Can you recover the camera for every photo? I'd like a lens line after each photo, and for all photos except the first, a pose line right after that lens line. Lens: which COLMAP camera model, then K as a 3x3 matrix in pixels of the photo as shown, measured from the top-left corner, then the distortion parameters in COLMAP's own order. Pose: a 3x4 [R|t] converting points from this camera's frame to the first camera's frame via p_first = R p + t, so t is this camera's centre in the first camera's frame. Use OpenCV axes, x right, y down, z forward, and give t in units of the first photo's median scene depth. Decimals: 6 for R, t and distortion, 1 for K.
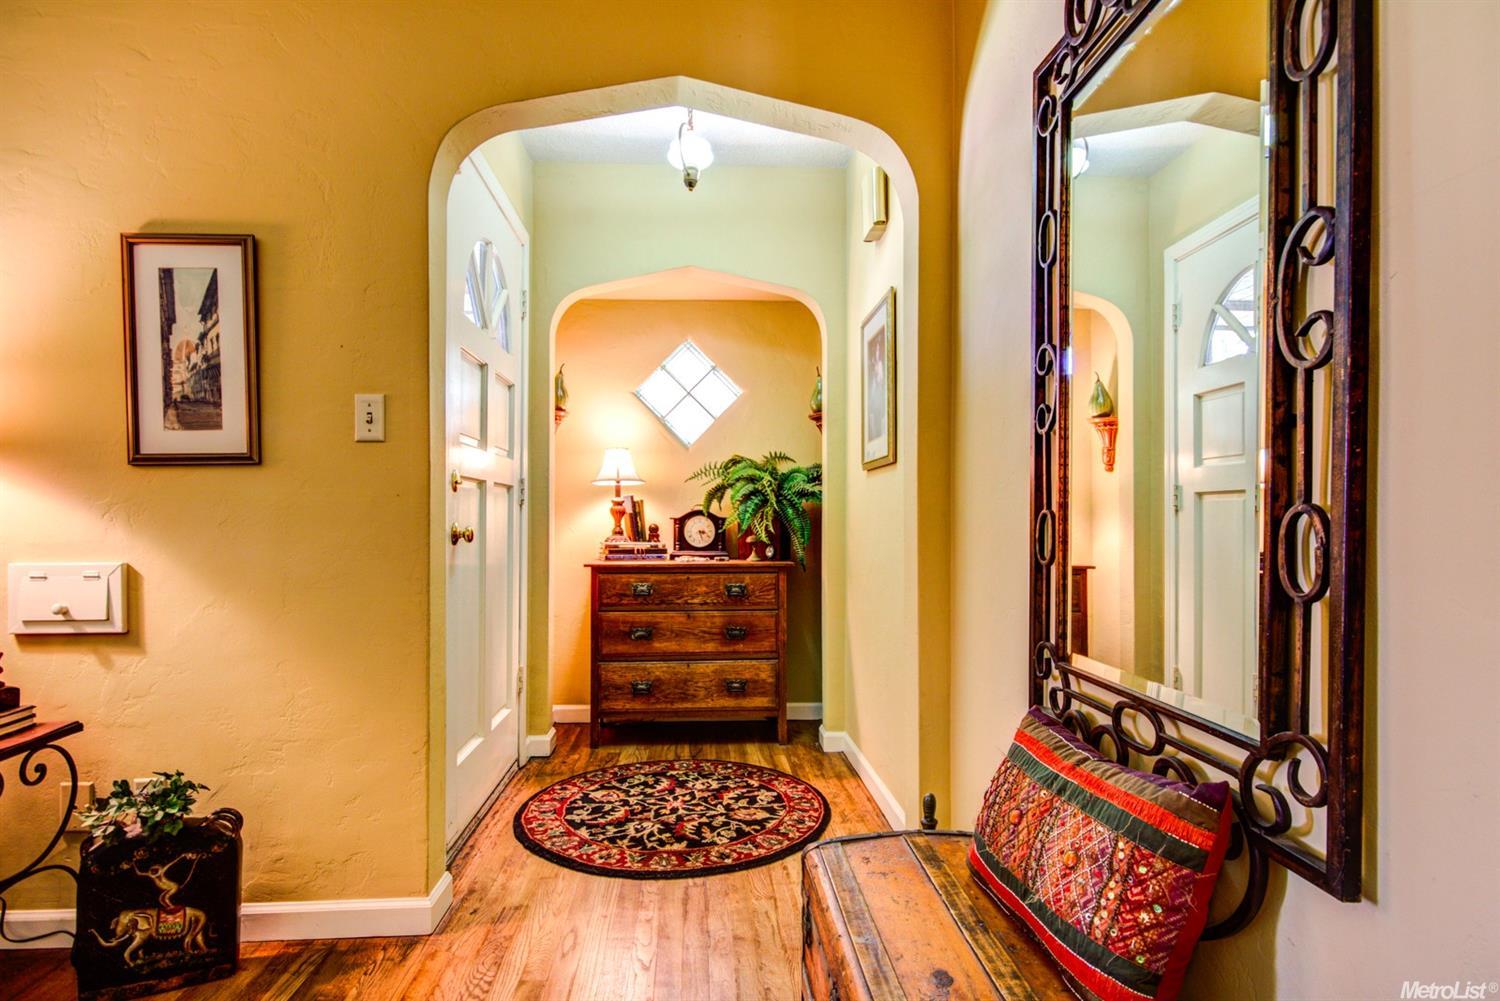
lens RADIAL K [[779.8, 0, 748.0], [0, 779.8, 520.1], [0, 0, 1]] dist [0.004085, -0.000206]
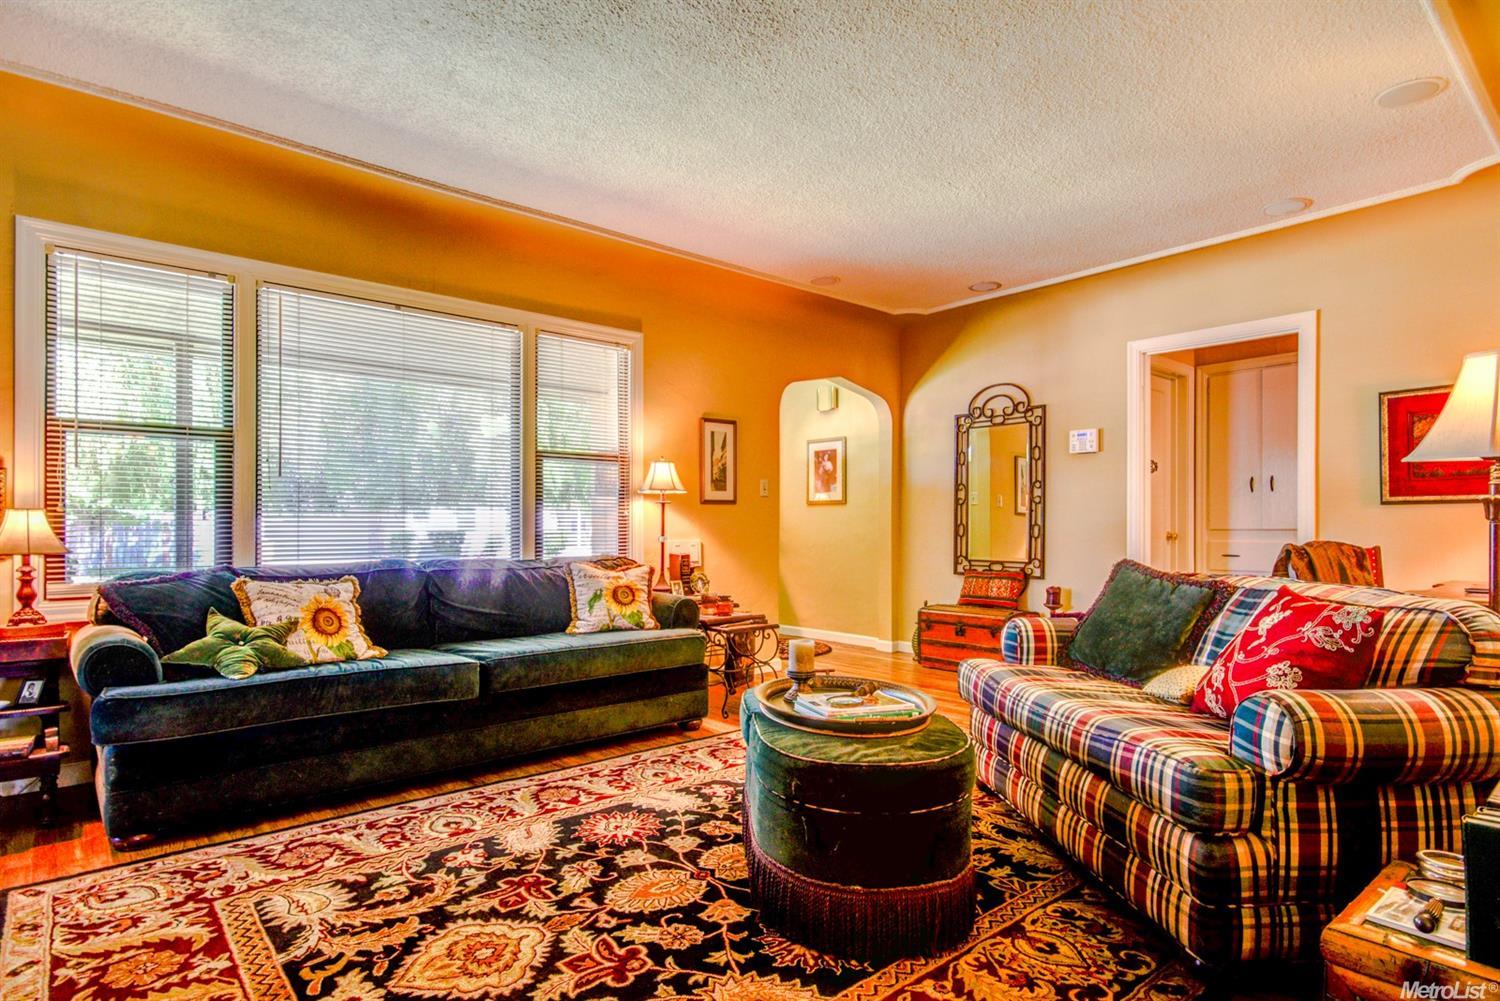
lens RADIAL K [[794.8, 0, 753.9], [0, 794.8, 526.3], [0, 0, 1]] dist [0.001586, 0.020123]
pose [[0.792739, 0.004863, 0.609542, -2.292726], [-0.006073, 0.999982, -0.000080, 0.005100], [-0.609531, -0.003638, 0.792754, -1.253895]]
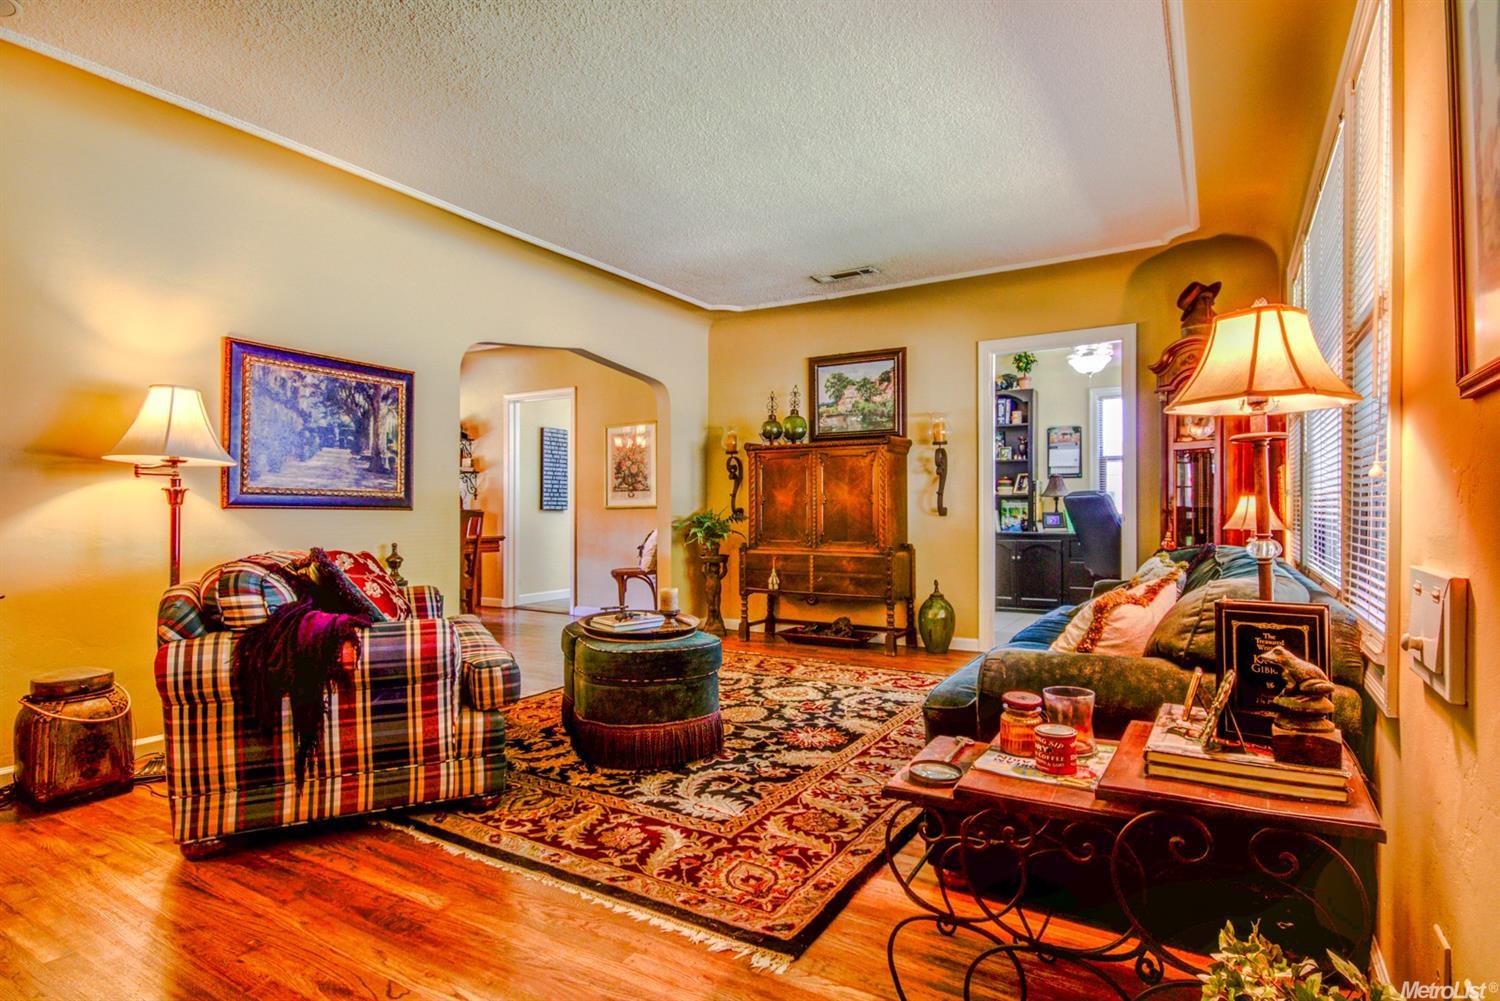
lens RADIAL K [[791.9, 0, 752.7], [0, 791.9, 488.4], [0, 0, 1]] dist [0.004643, 0.000740]
pose [[-0.565640, -0.014180, -0.824530, -0.043394], [0.005555, 0.999764, -0.021005, 0.000198], [0.824633, -0.016461, -0.565428, 0.914097]]
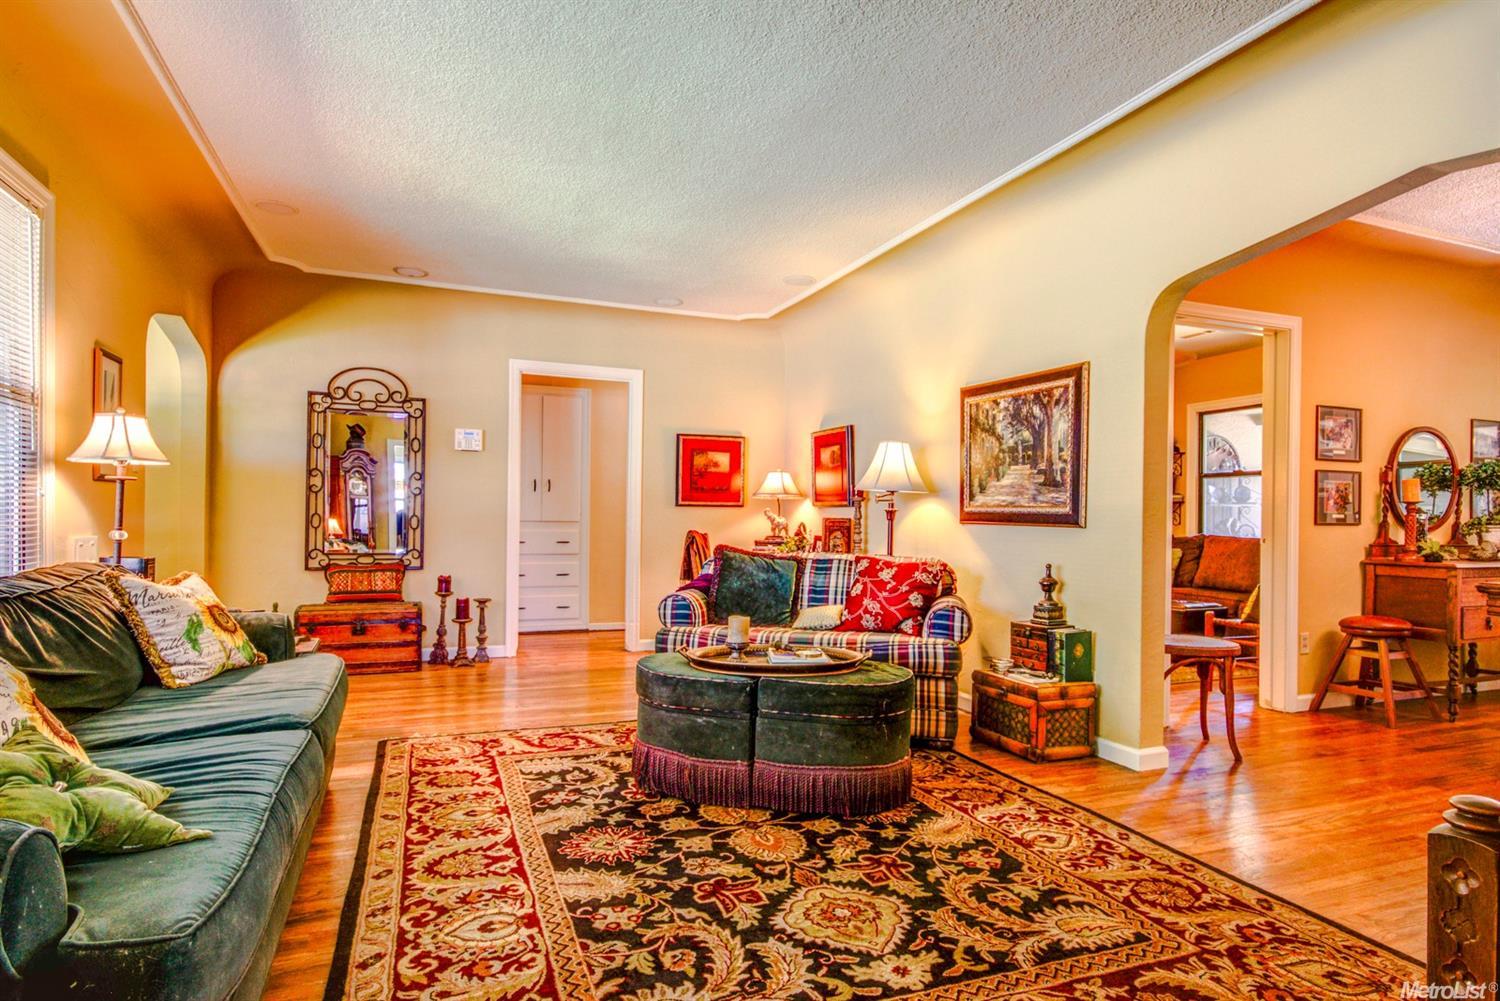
lens RADIAL K [[813.6, 0, 751.3], [0, 813.6, 526.0], [0, 0, 1]] dist [0.007591, 0.001726]
pose [[-0.316438, -0.005244, 0.948599, -2.956370], [-0.011745, 0.999930, 0.001610, 0.011206], [-0.948540, -0.010632, -0.316477, 0.197347]]
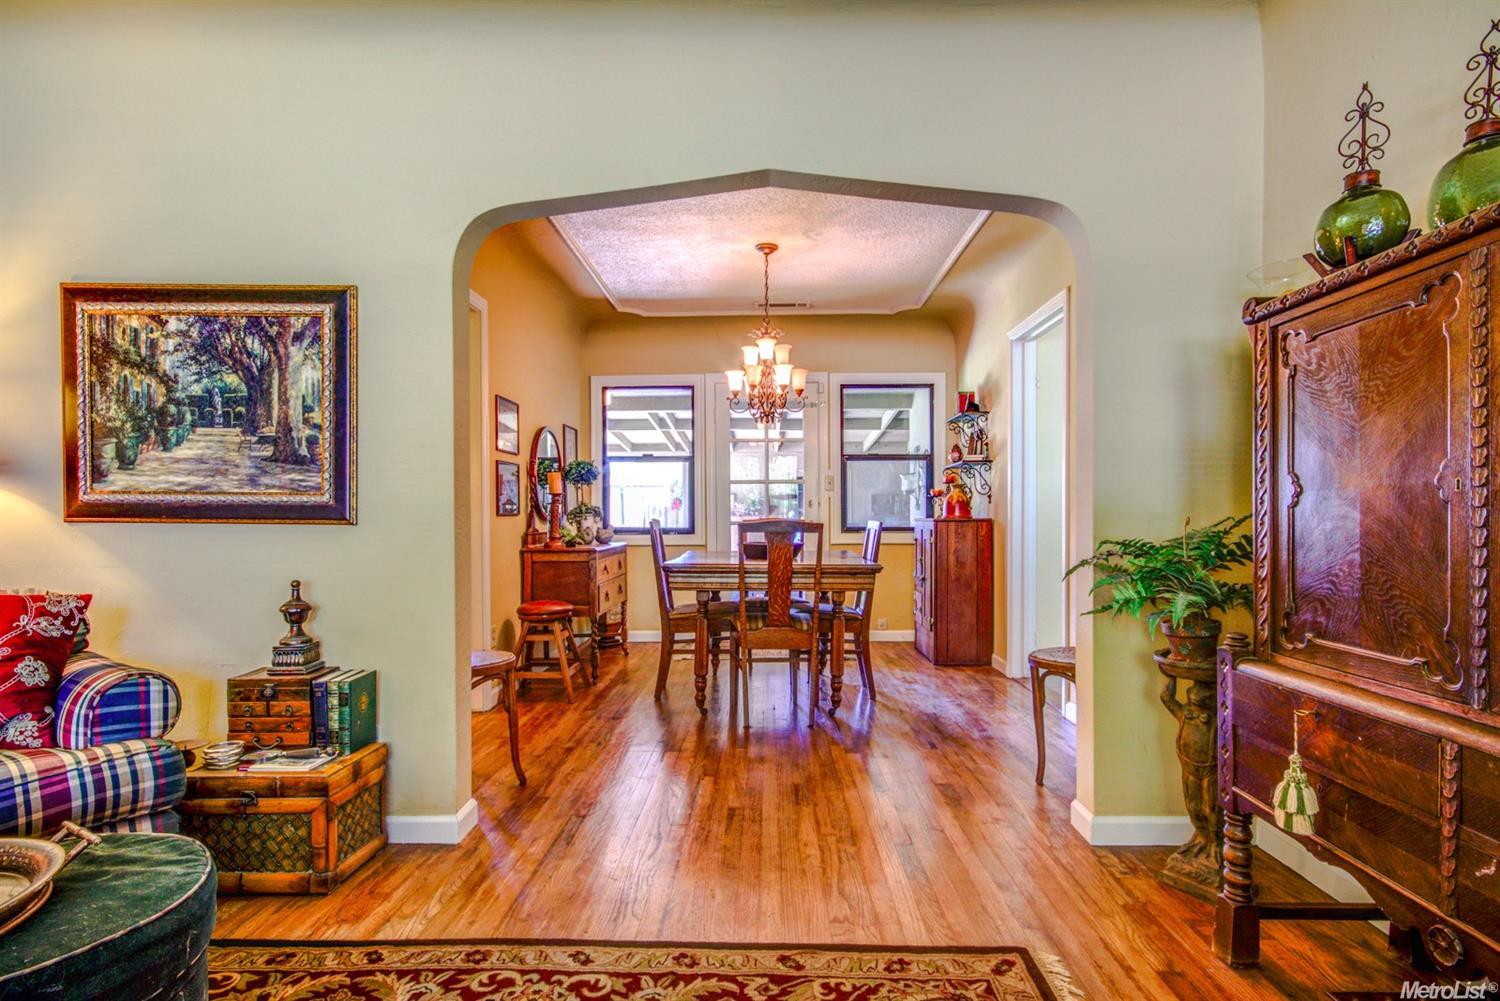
lens RADIAL K [[779.8, 0, 748.0], [0, 779.8, 520.1], [0, 0, 1]] dist [0.004085, -0.000206]
pose [[-0.996929, 0.009633, 0.077710, -2.115700], [0.009948, 0.999944, 0.003663, 0.003989], [-0.077670, 0.004425, -0.996969, 0.071926]]
